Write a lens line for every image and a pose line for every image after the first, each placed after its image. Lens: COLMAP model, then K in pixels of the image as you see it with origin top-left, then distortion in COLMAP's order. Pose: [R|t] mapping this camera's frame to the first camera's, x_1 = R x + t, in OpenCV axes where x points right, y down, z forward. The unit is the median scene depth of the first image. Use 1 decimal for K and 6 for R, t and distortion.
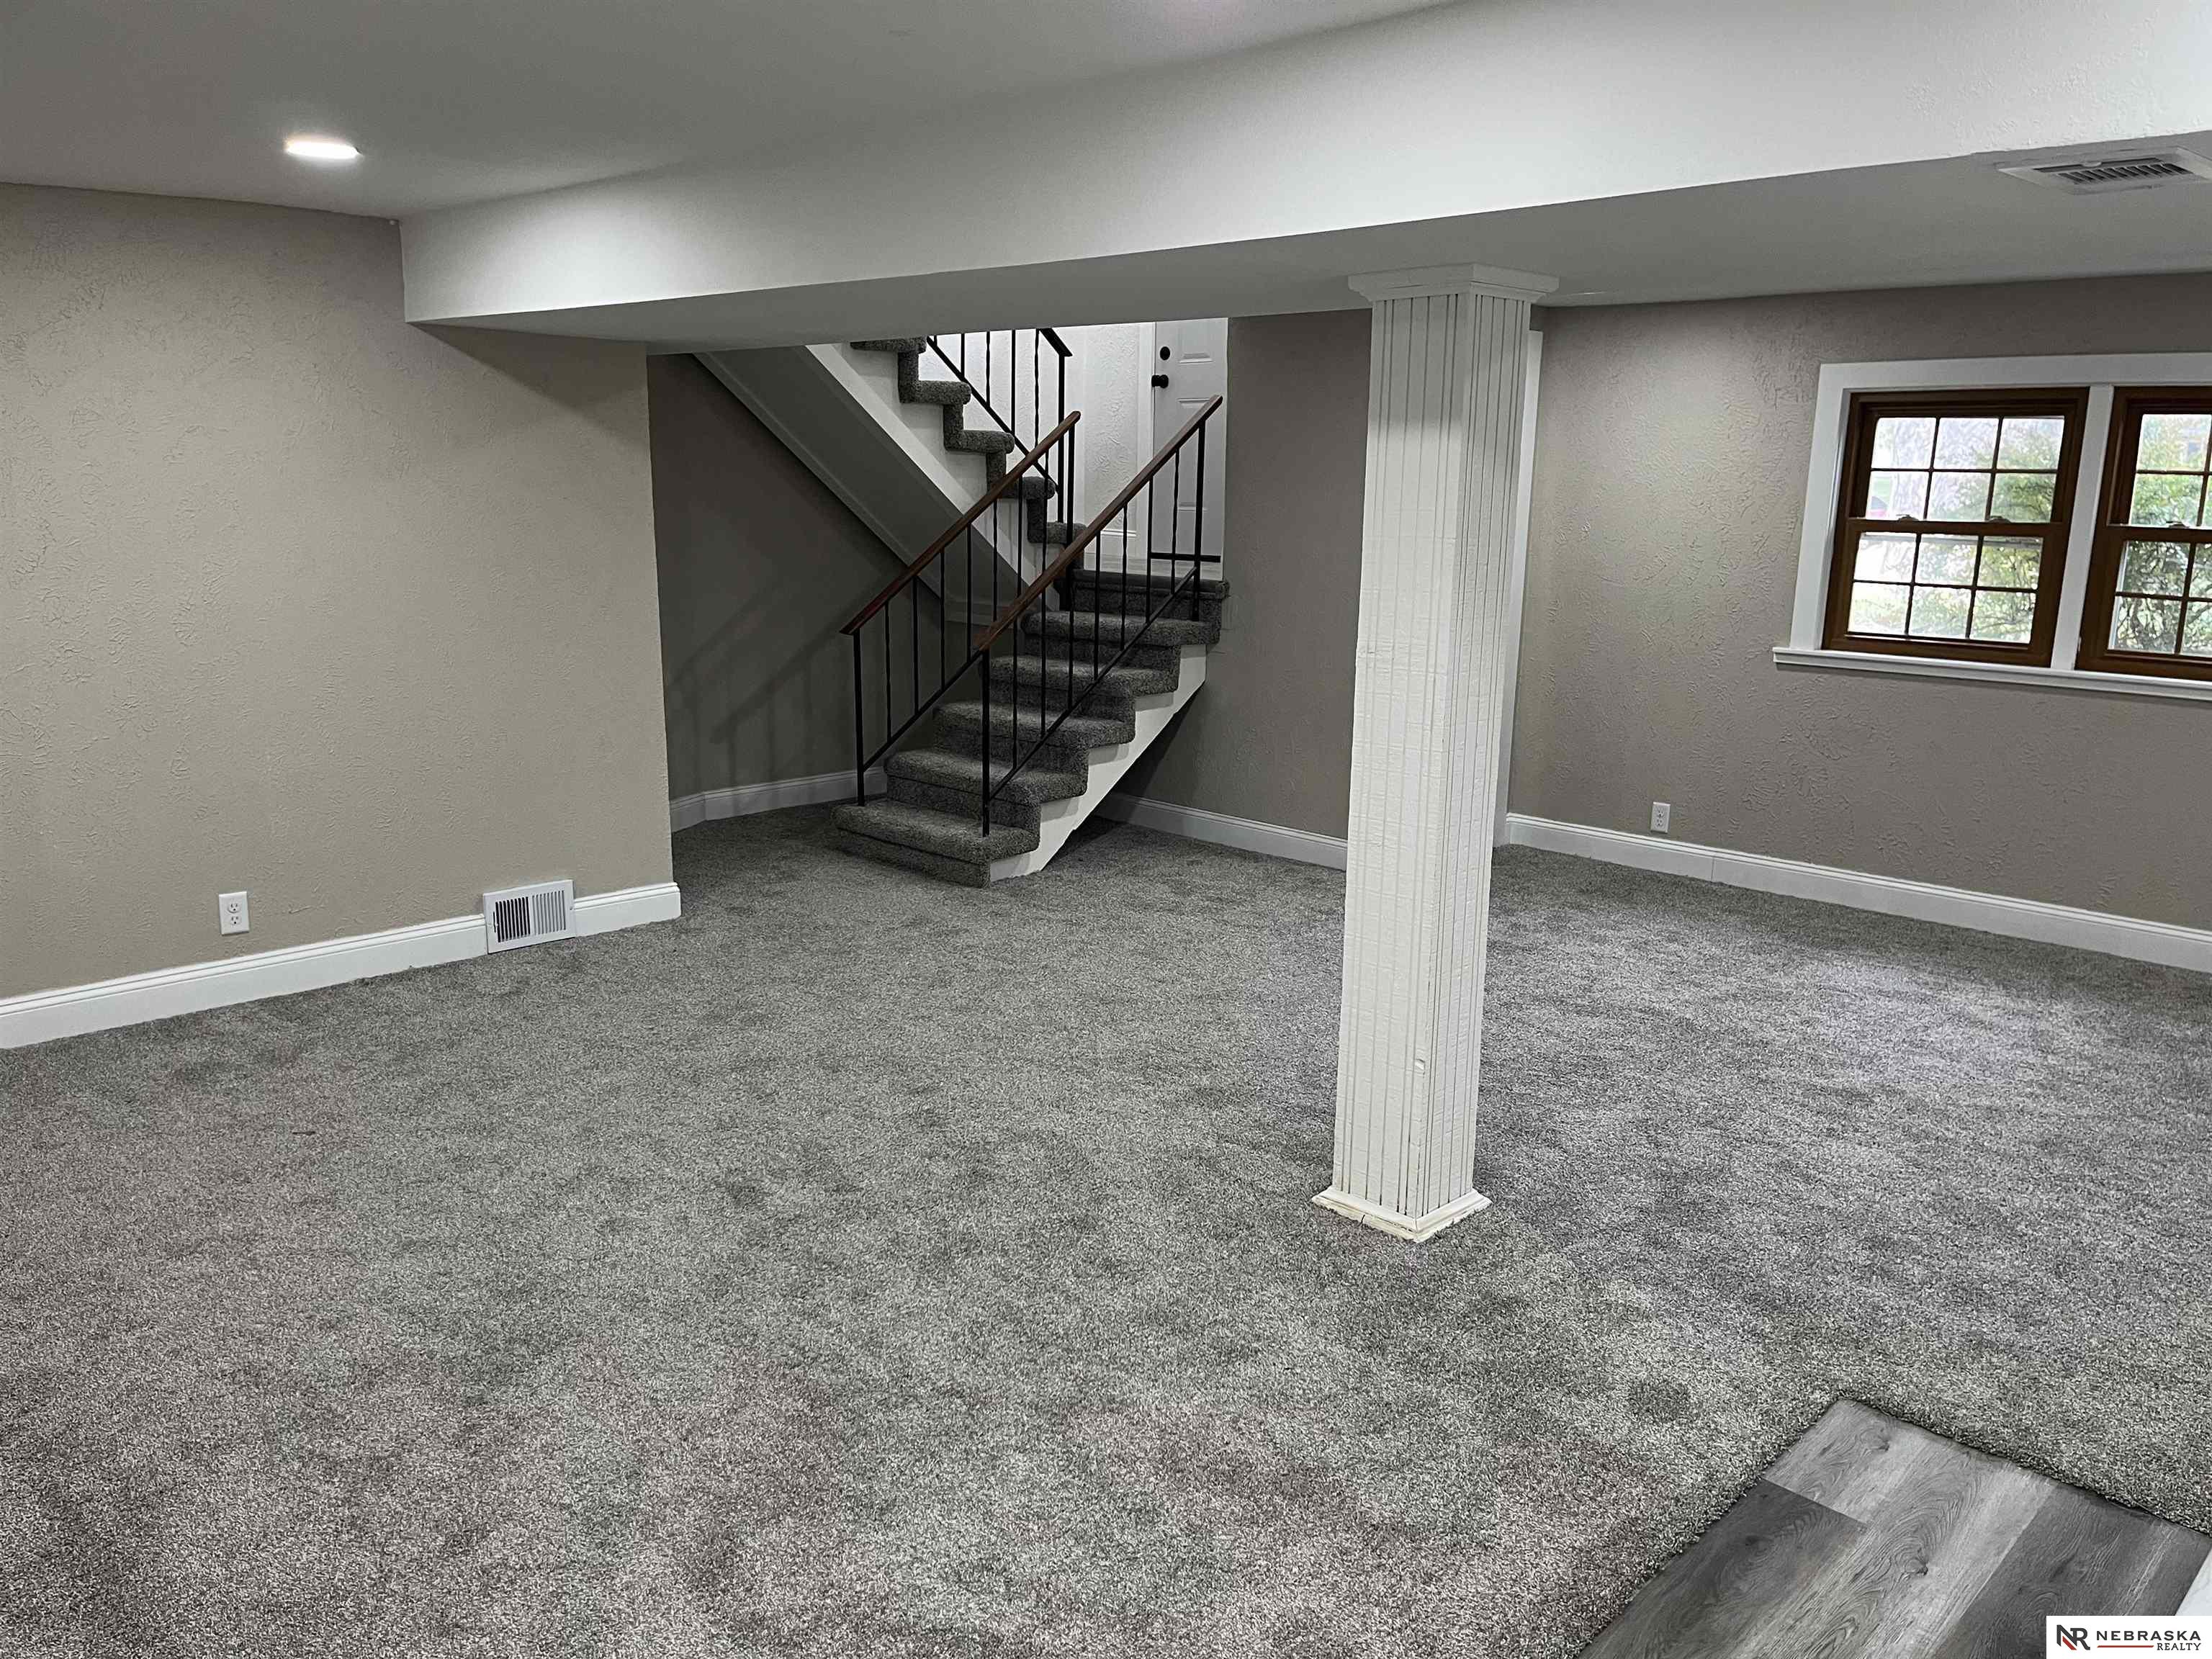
lens RADIAL K [[1673.7, 0, 1106.7], [0, 1673.7, 819.7], [0, 0, 1]] dist [0.045657, -0.032296]
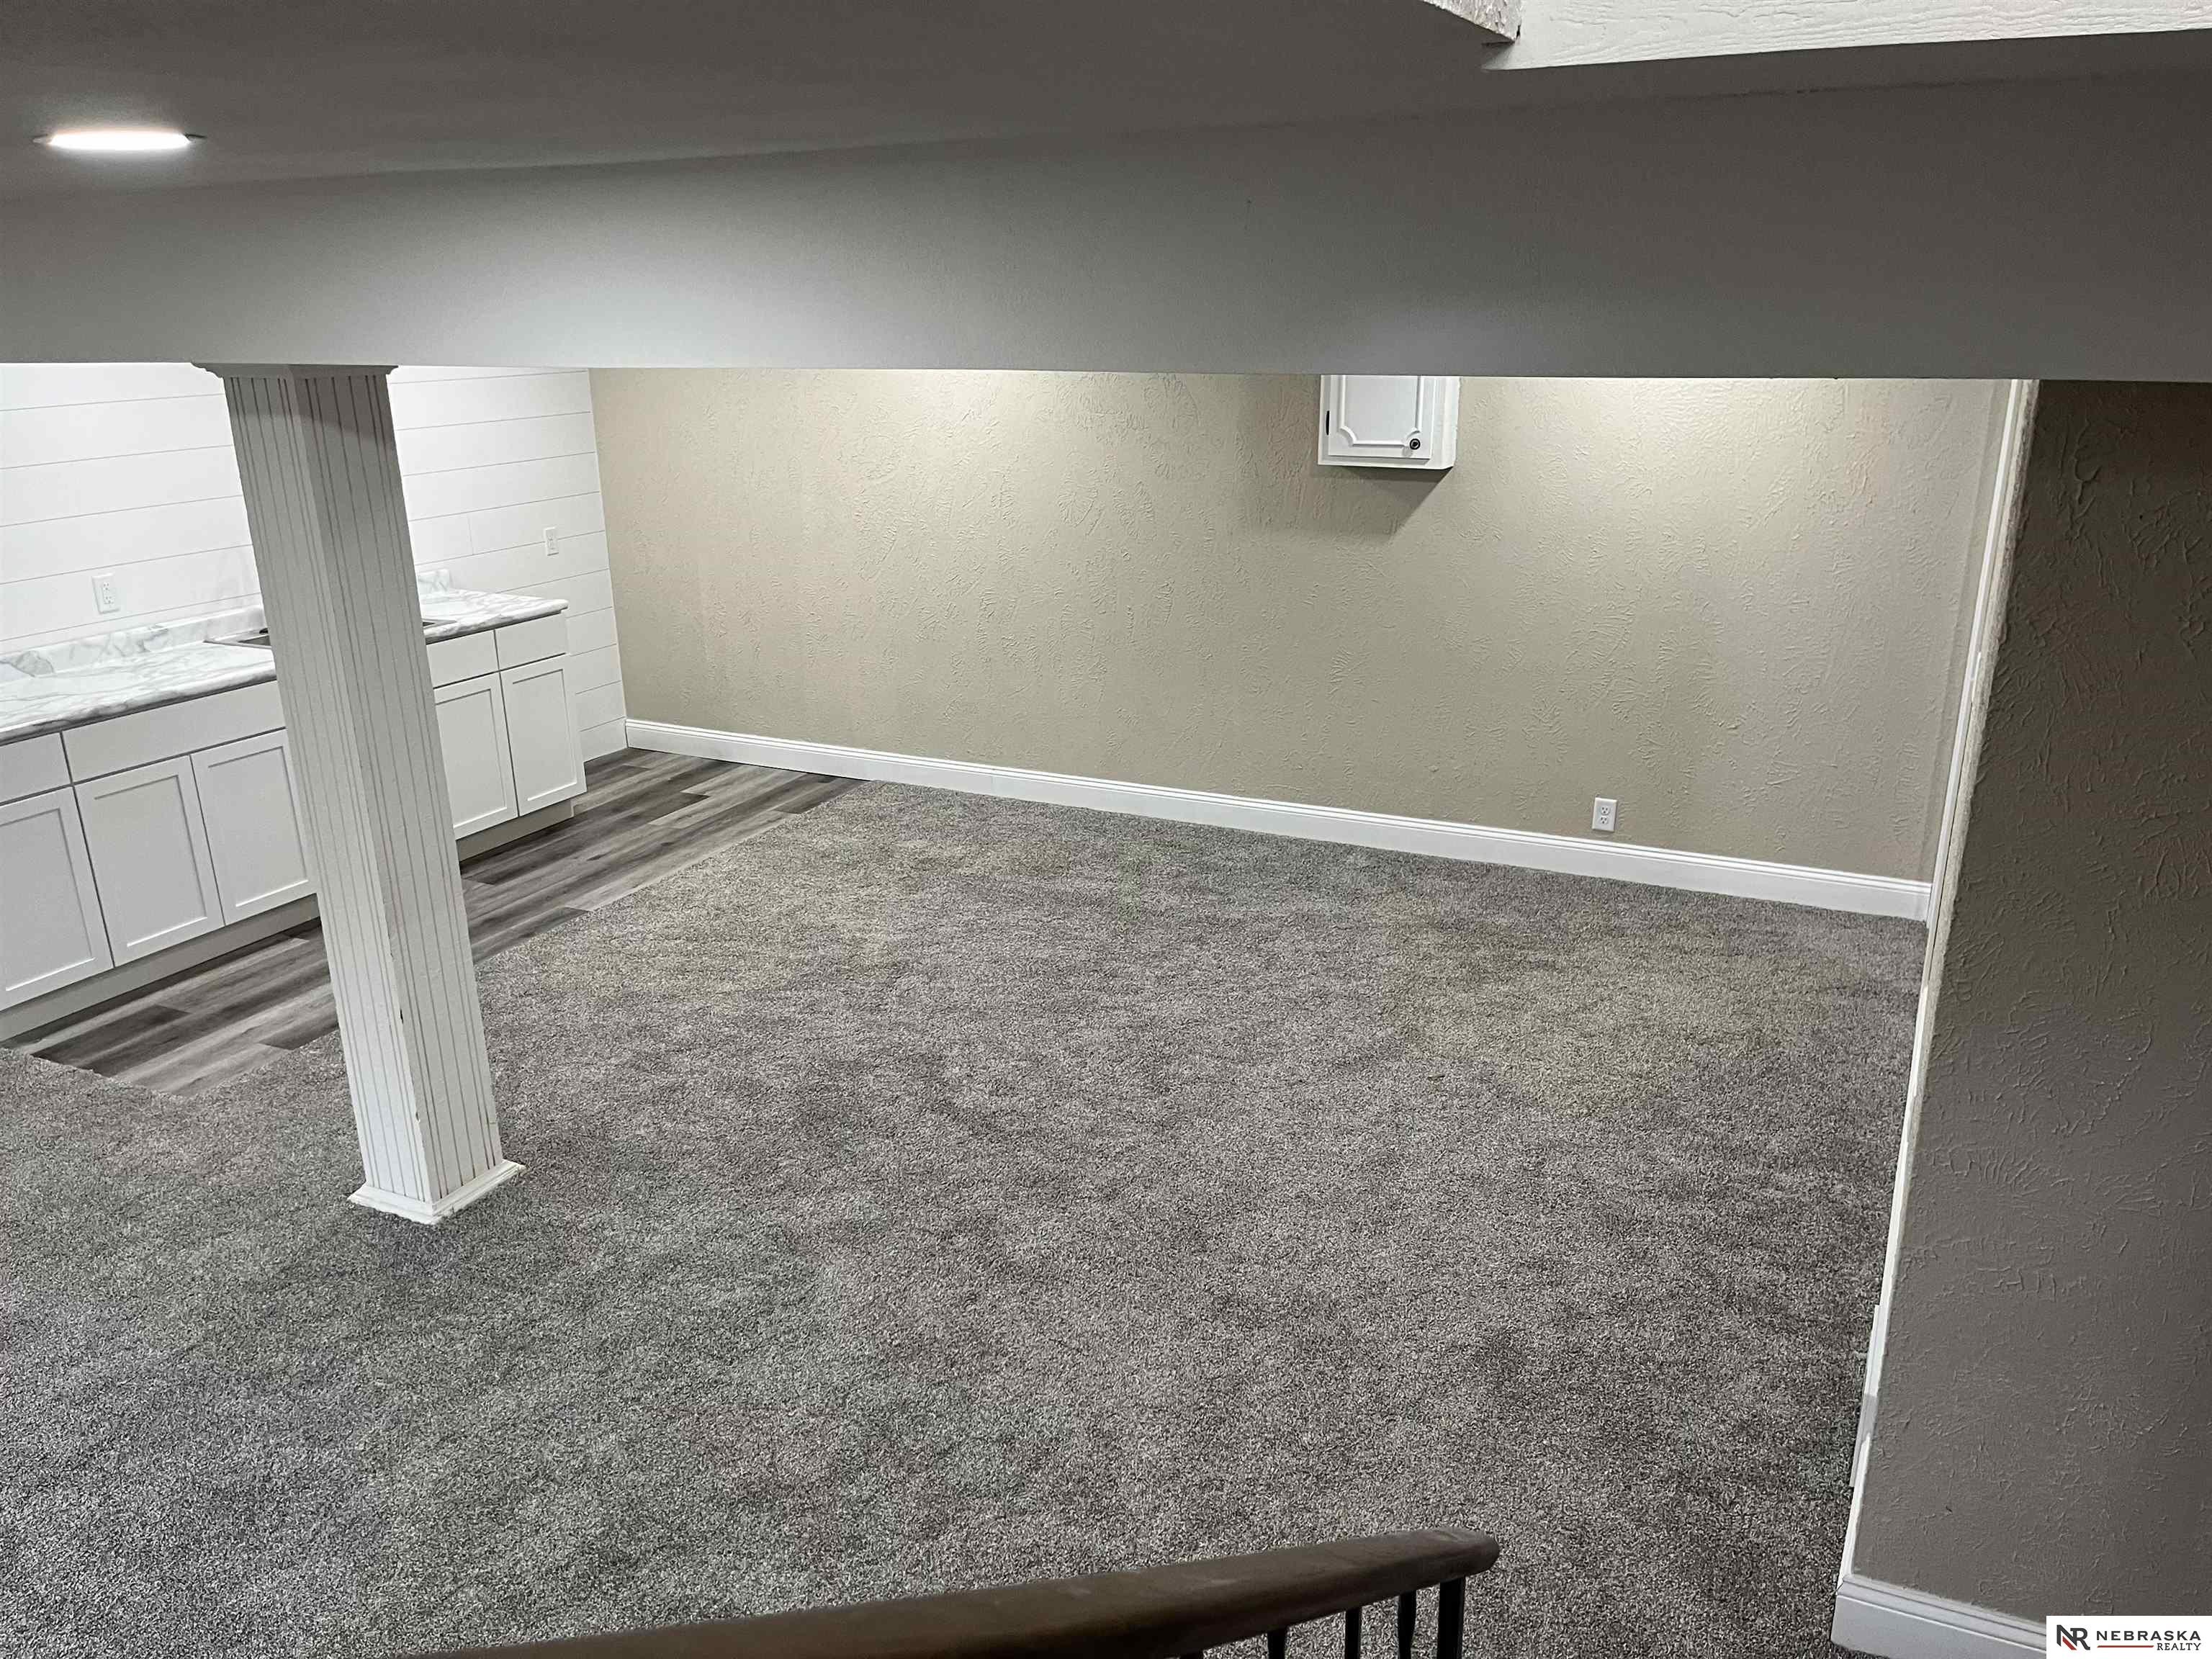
lens RADIAL K [[1673.7, 0, 1103.2], [0, 1673.7, 845.3], [0, 0, 1]] dist [0.045657, -0.032296]
pose [[-0.948852, 0.100923, -0.299156, 0.042237], [-0.062860, 0.868173, 0.492264, -0.333422], [0.309399, 0.485891, -0.817424, 1.191228]]
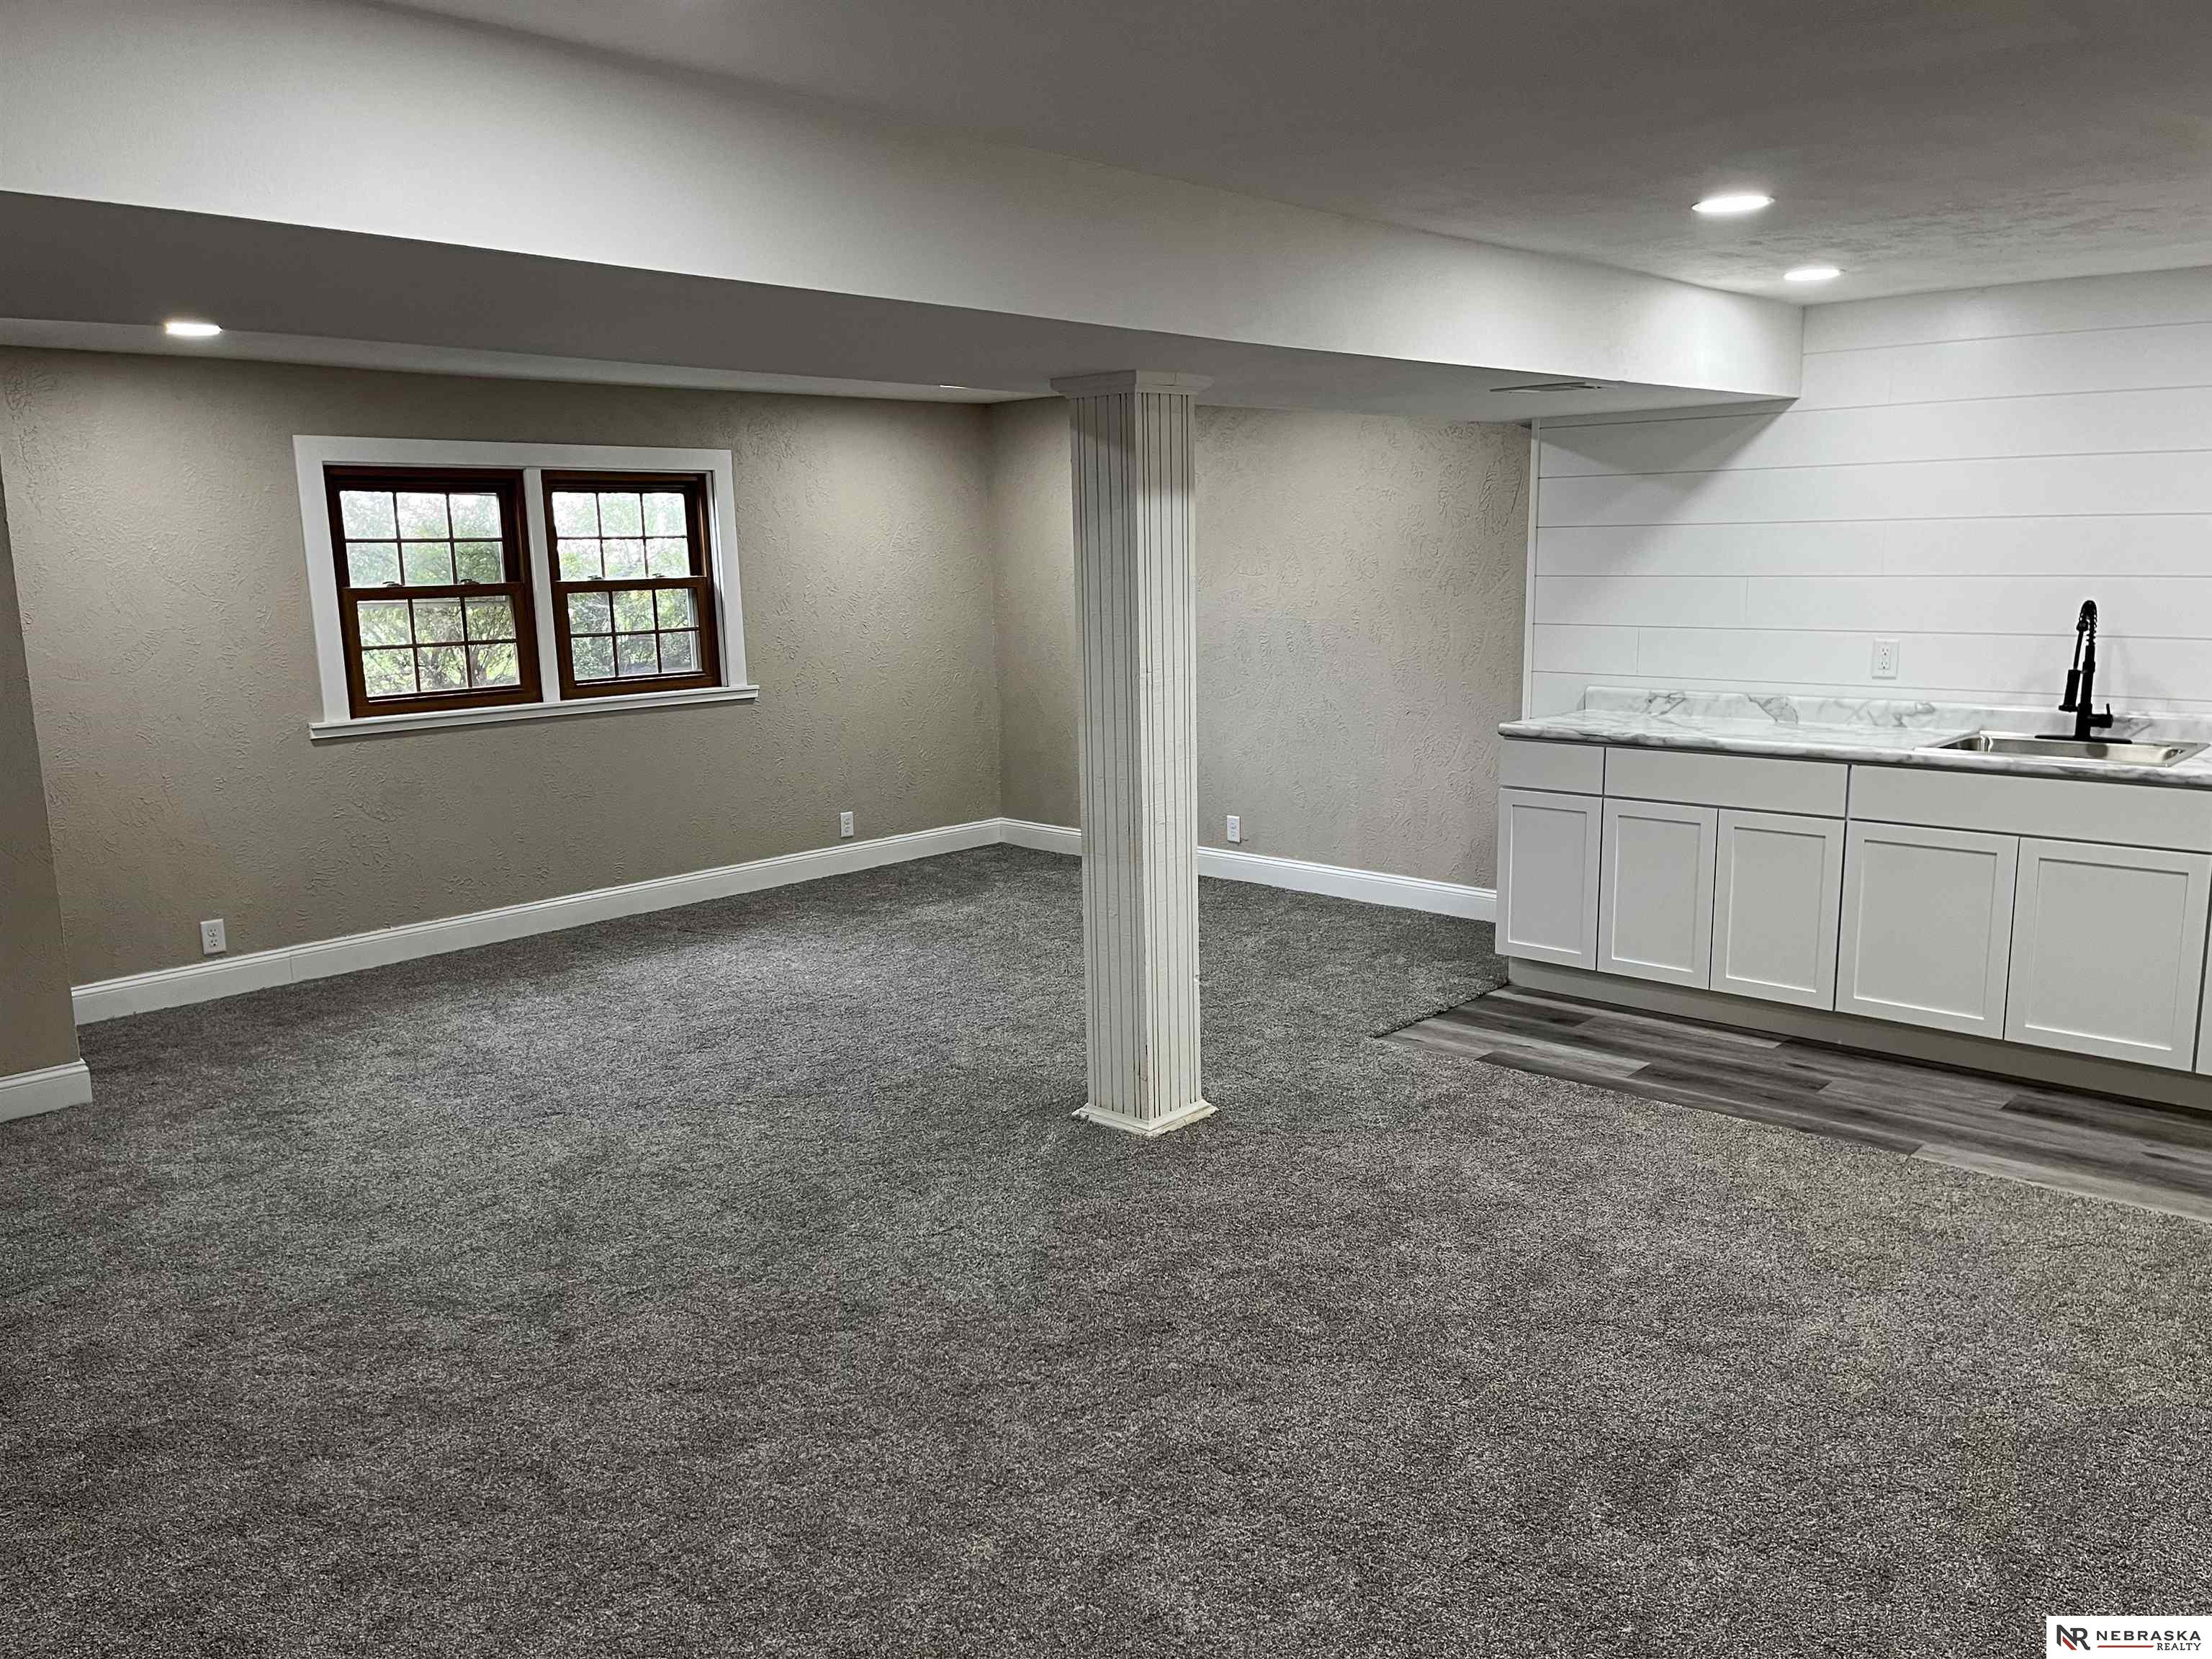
lens RADIAL K [[1673.7, 0, 1104.0], [0, 1673.7, 838.3], [0, 0, 1]] dist [0.045657, -0.032296]
pose [[-0.030170, -0.188974, 0.981518, -0.616856], [0.225294, 0.955411, 0.190873, -0.129950], [-0.973824, 0.226889, 0.013750, 0.594736]]
